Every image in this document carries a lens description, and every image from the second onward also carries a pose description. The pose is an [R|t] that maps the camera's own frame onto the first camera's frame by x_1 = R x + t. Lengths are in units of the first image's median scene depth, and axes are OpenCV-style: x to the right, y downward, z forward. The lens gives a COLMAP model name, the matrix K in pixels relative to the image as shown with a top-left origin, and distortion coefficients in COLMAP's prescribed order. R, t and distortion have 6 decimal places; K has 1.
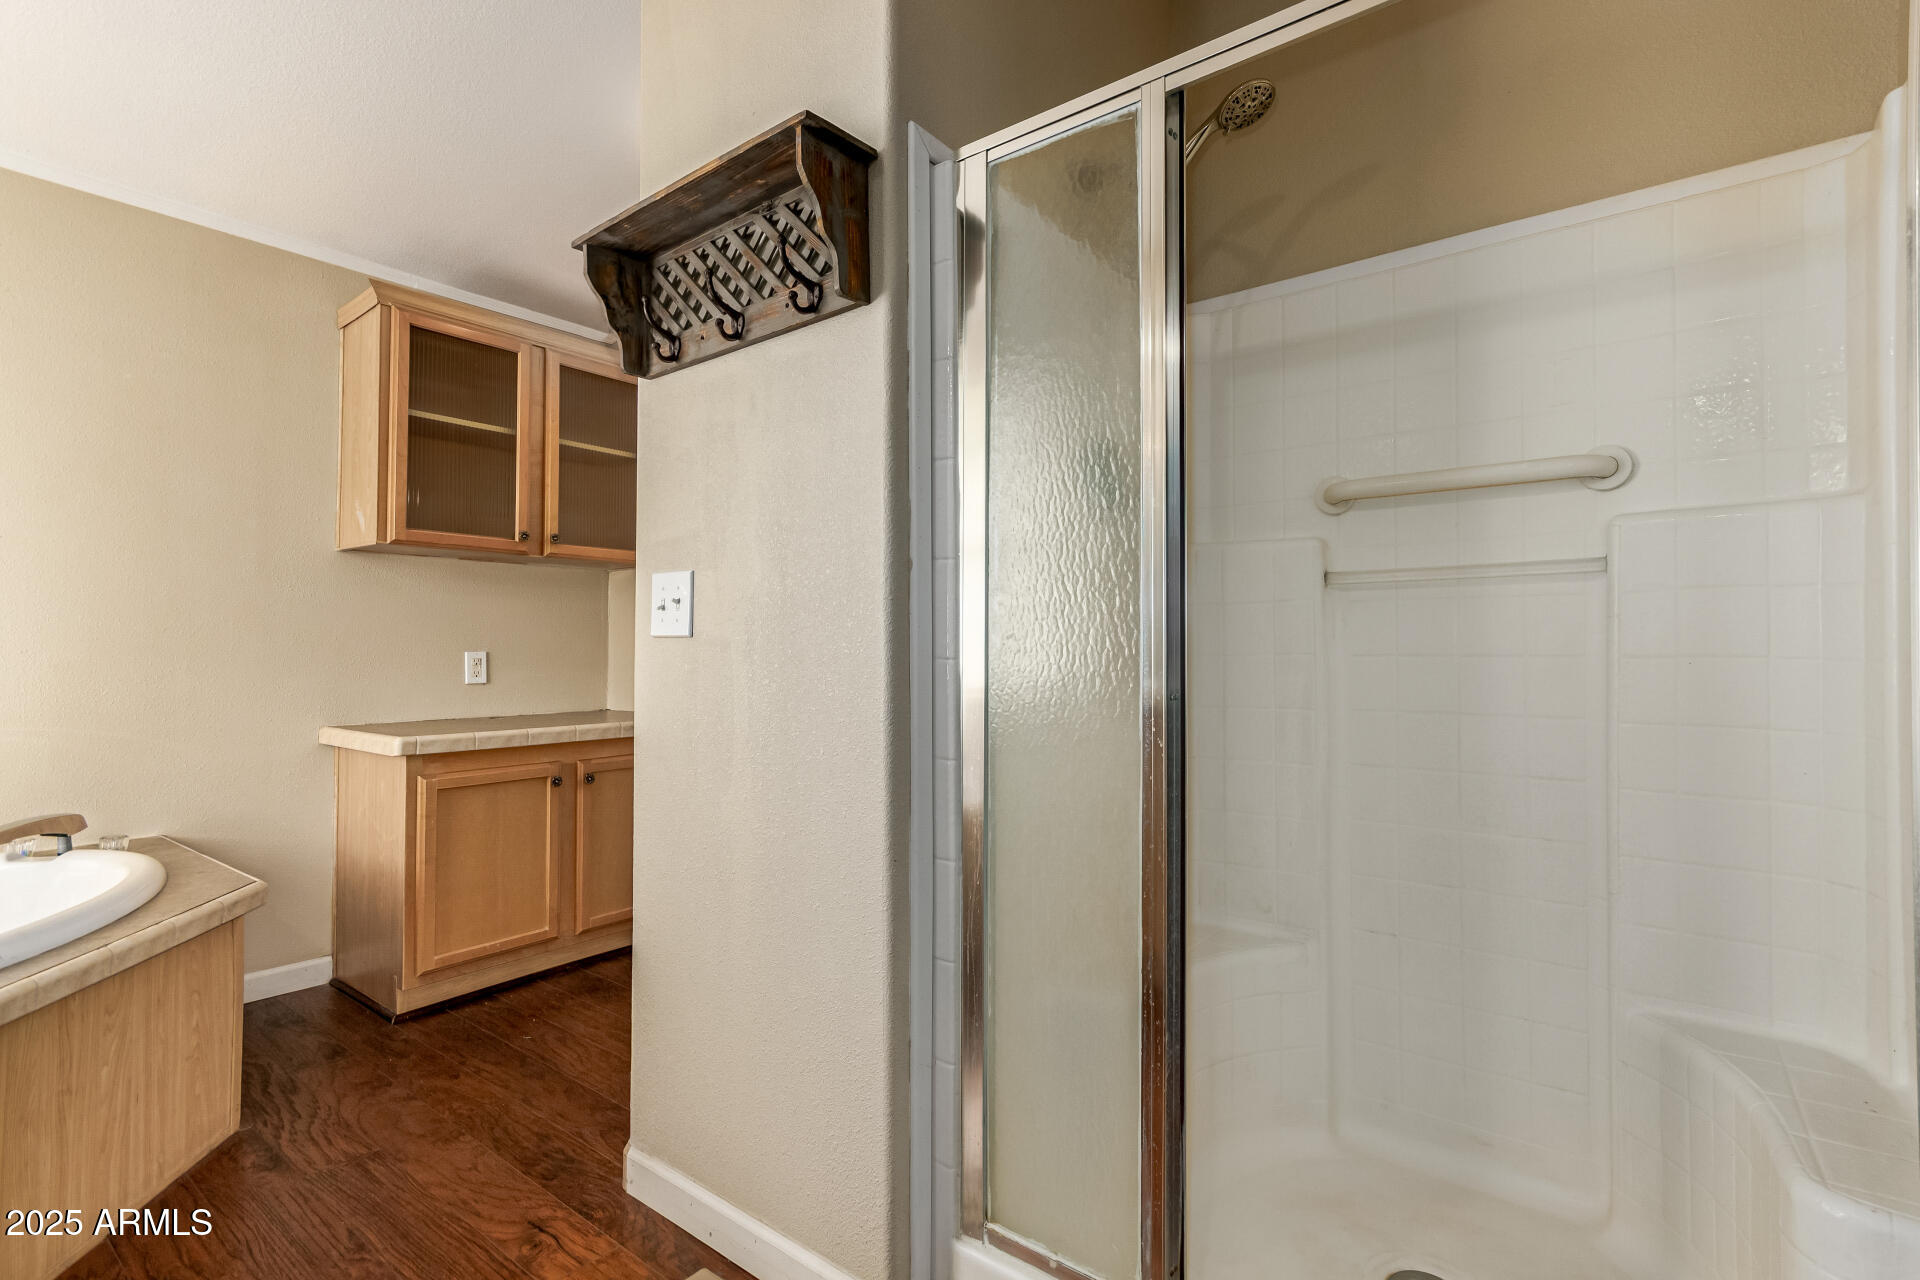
lens RADIAL K [[913.8, 0, 955.0], [0, 913.8, 640.2], [0, 0, 1]] dist [0.005544, 0.003822]
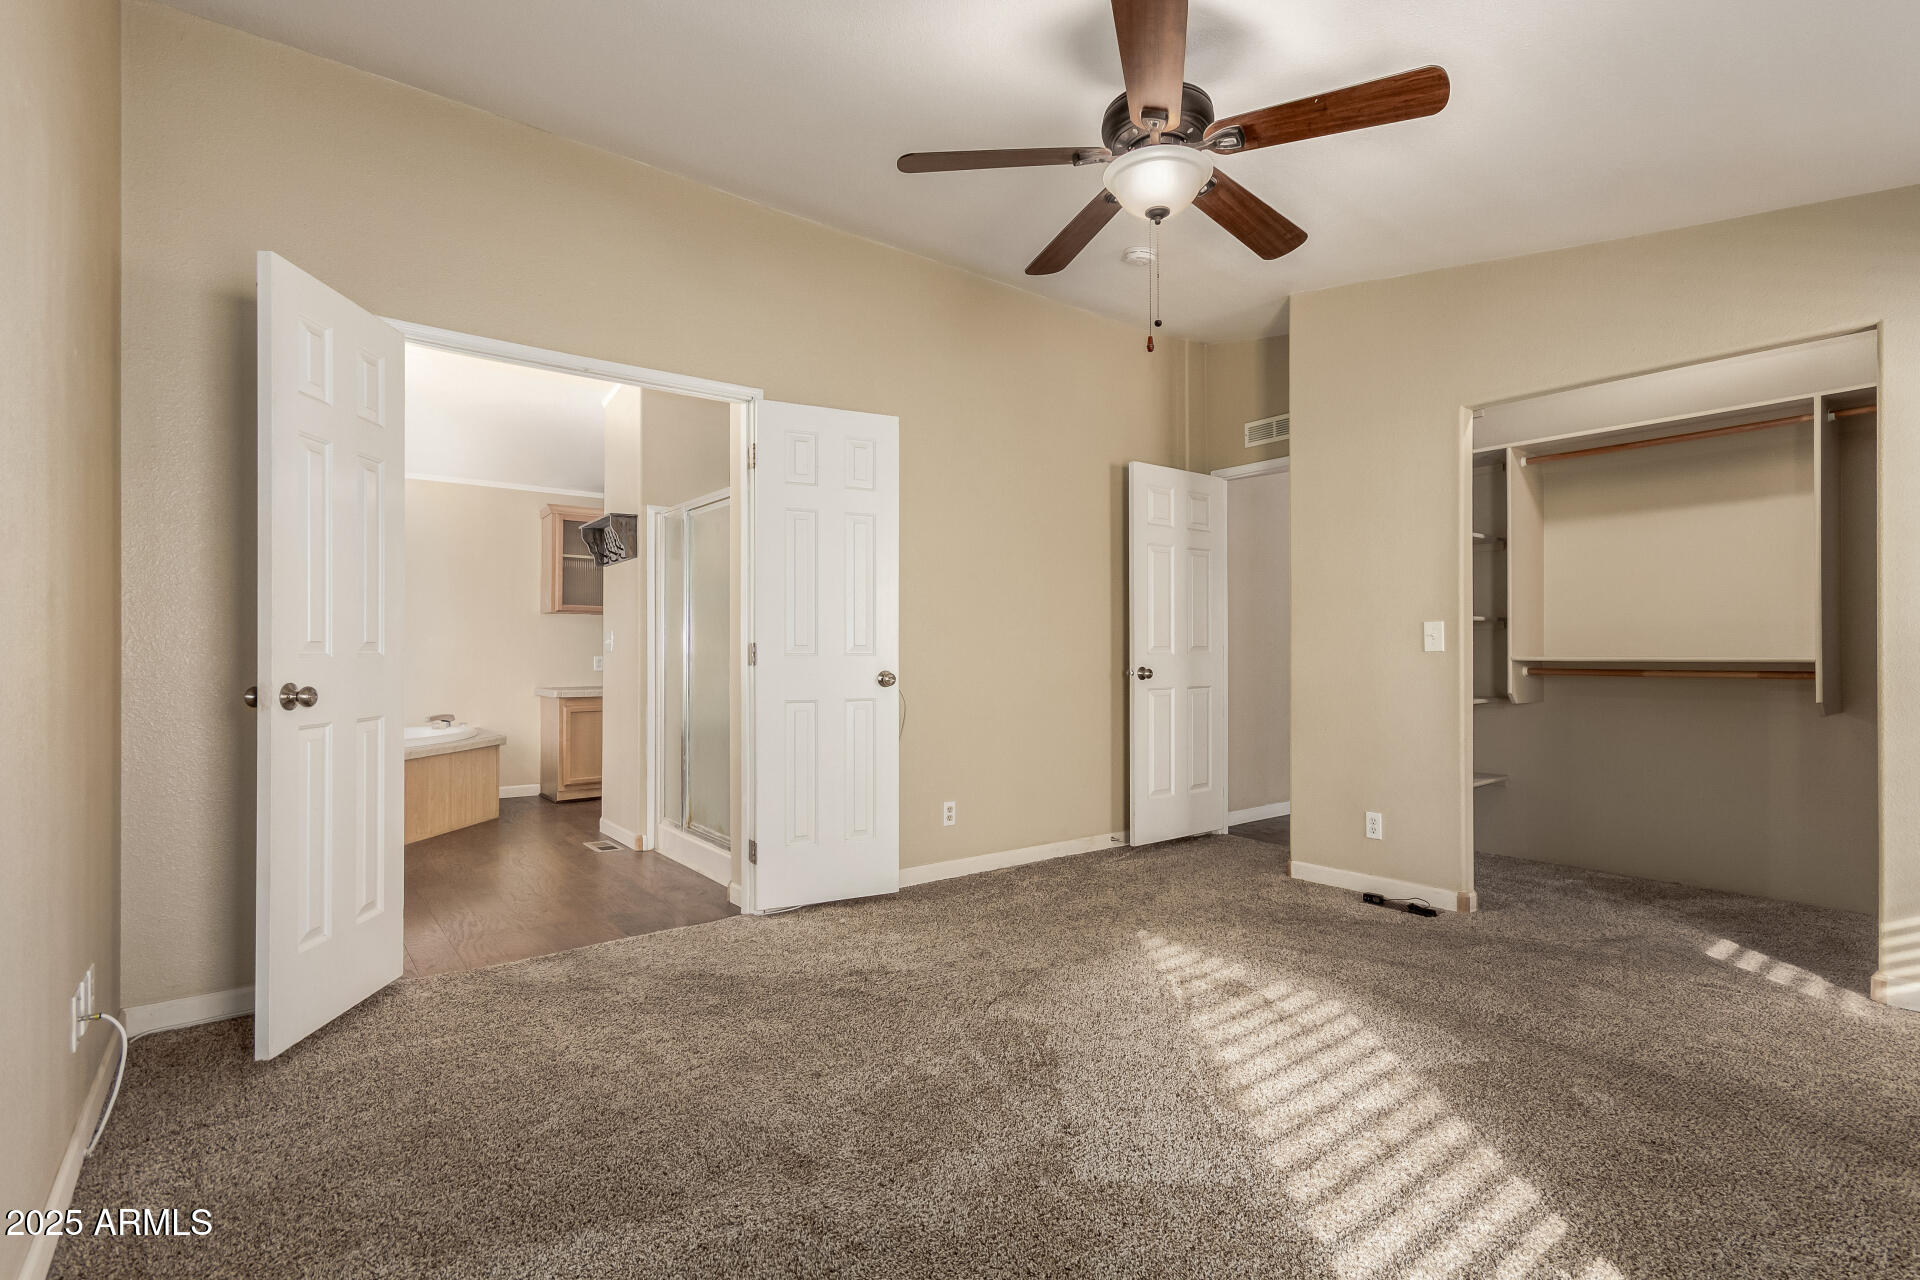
lens RADIAL K [[913.8, 0, 977.2], [0, 913.8, 646.9], [0, 0, 1]] dist [0.005544, 0.003822]
pose [[0.970598, -0.005938, -0.240632, 1.122574], [0.007515, 0.999956, 0.005635, -0.019066], [0.240588, -0.007278, 0.970600, -1.164061]]
